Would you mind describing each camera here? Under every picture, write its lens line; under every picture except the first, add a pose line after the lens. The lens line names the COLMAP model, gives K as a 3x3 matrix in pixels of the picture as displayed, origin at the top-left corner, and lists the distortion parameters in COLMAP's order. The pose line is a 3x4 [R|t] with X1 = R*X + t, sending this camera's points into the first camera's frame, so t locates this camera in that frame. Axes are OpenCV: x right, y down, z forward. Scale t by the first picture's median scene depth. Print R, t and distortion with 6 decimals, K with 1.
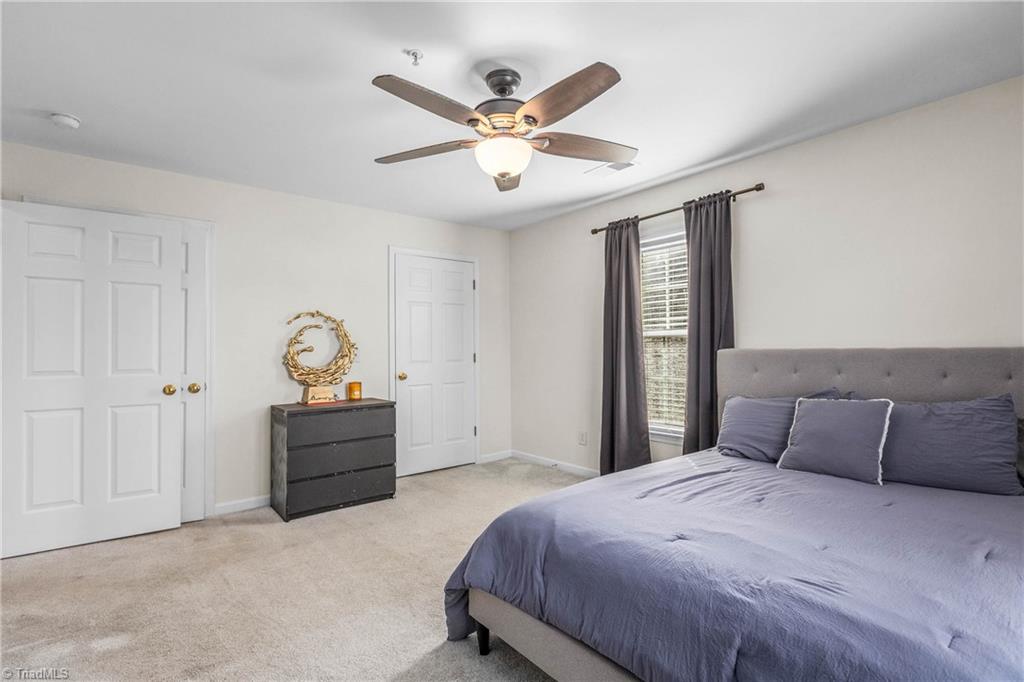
lens RADIAL K [[478.4, 0, 508.5], [0, 478.4, 344.5], [0, 0, 1]] dist [-0.002791, -0.000121]
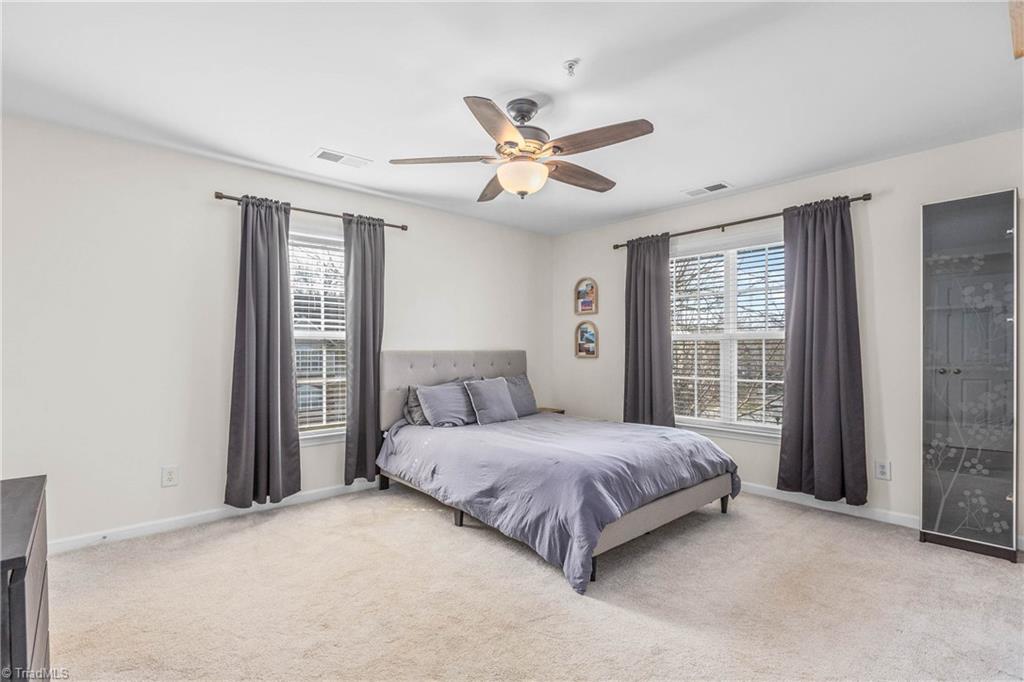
lens RADIAL K [[478.4, 0, 508.5], [0, 478.4, 349.5], [0, 0, 1]] dist [-0.002791, -0.000121]
pose [[-0.040637, 0.012802, 0.999092, -0.684350], [-0.007204, 0.999888, -0.013105, 0.018801], [-0.999148, -0.007730, -0.040540, 0.651710]]
